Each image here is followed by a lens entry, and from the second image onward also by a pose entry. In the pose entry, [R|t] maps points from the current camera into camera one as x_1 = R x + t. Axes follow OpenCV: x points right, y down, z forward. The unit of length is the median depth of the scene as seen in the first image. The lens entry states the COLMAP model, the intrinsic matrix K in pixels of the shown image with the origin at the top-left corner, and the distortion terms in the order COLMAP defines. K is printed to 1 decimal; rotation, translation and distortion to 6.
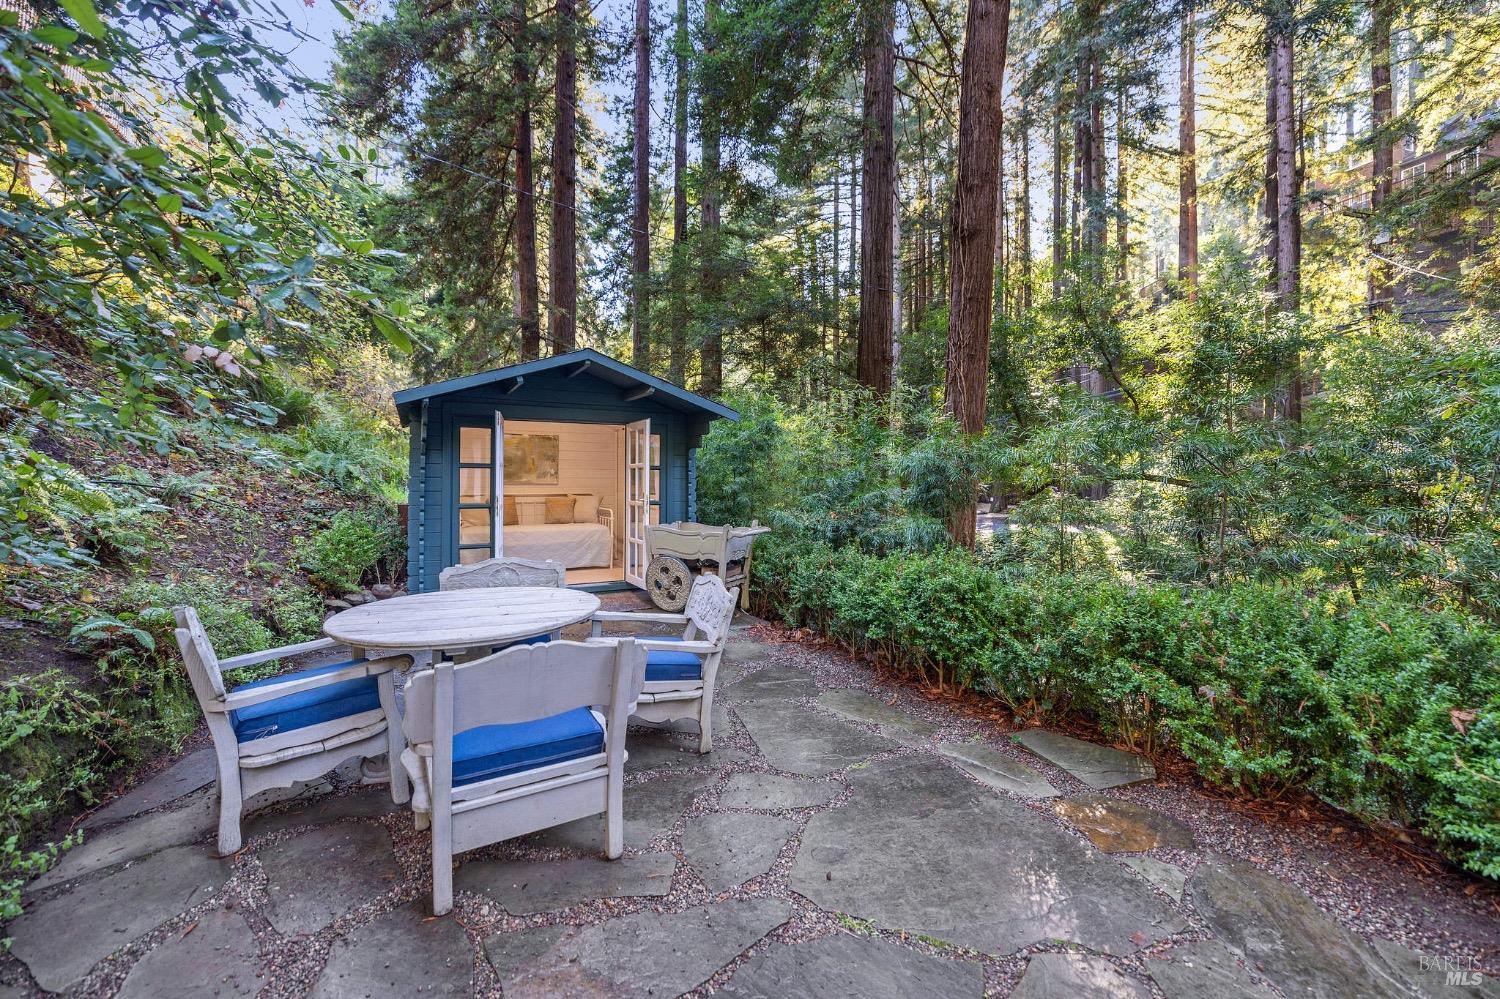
lens RADIAL K [[616.4, 0, 752.7], [0, 616.4, 488.9], [0, 0, 1]] dist [0.000992, 0.000003]
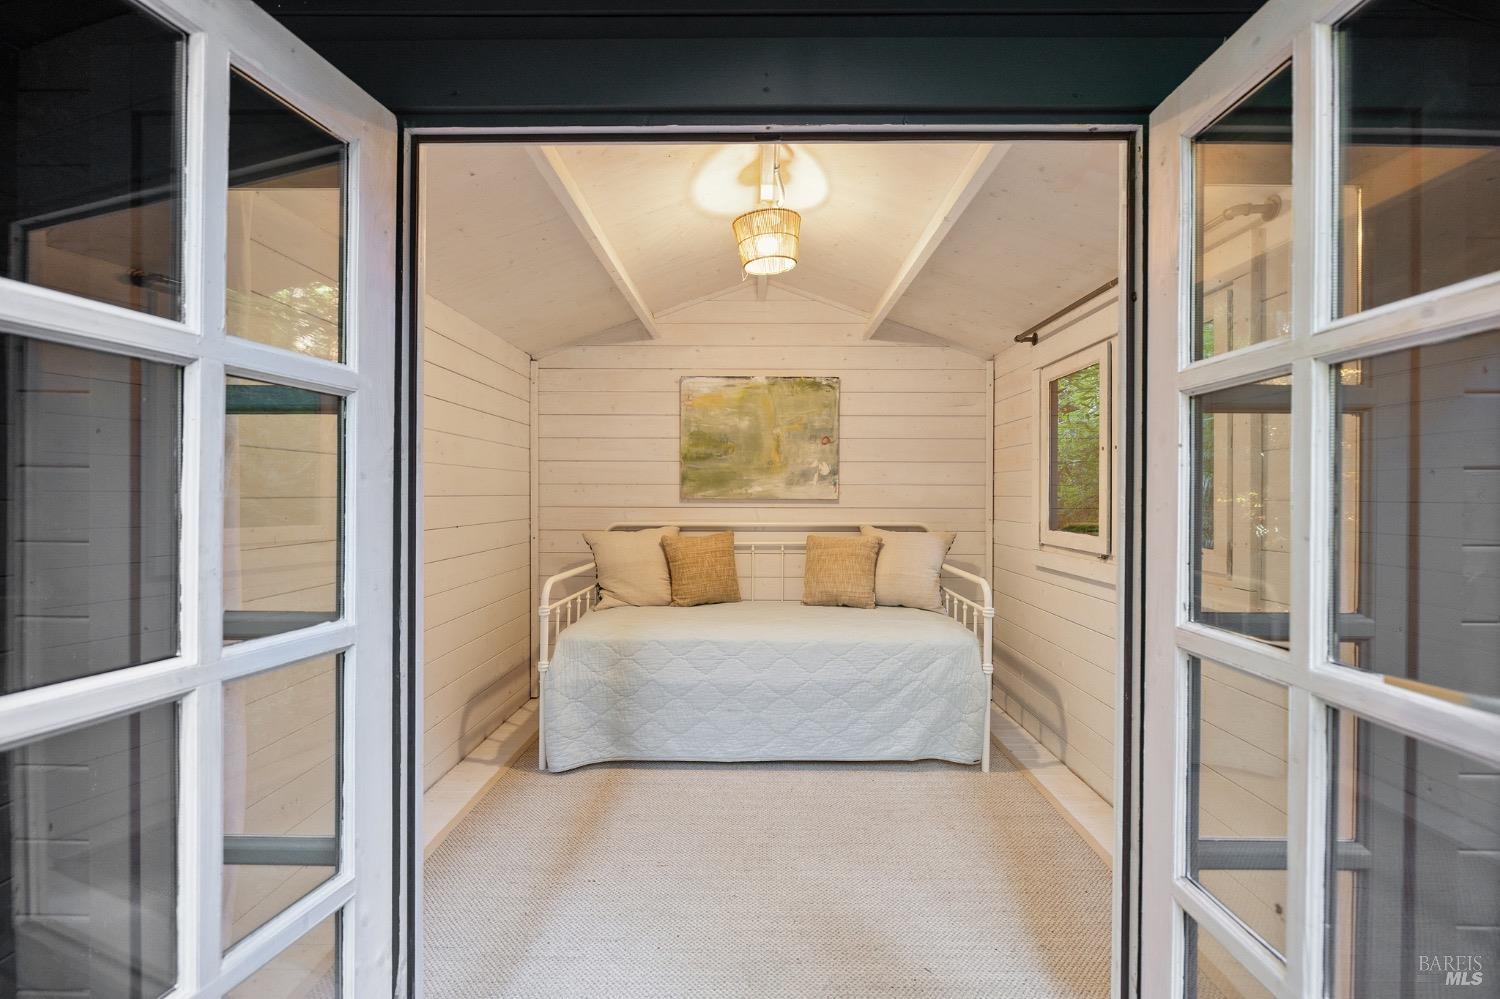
lens RADIAL K [[665.0, 0, 750.5], [0, 665.0, 499.0], [0, 0, 1]] dist [0.000553, 0.000020]
pose [[0.868576, 0.001056, -0.495555, -0.157915], [-0.002127, 0.999996, -0.001597, -0.008166], [0.495552, 0.002441, 0.868575, 0.616806]]
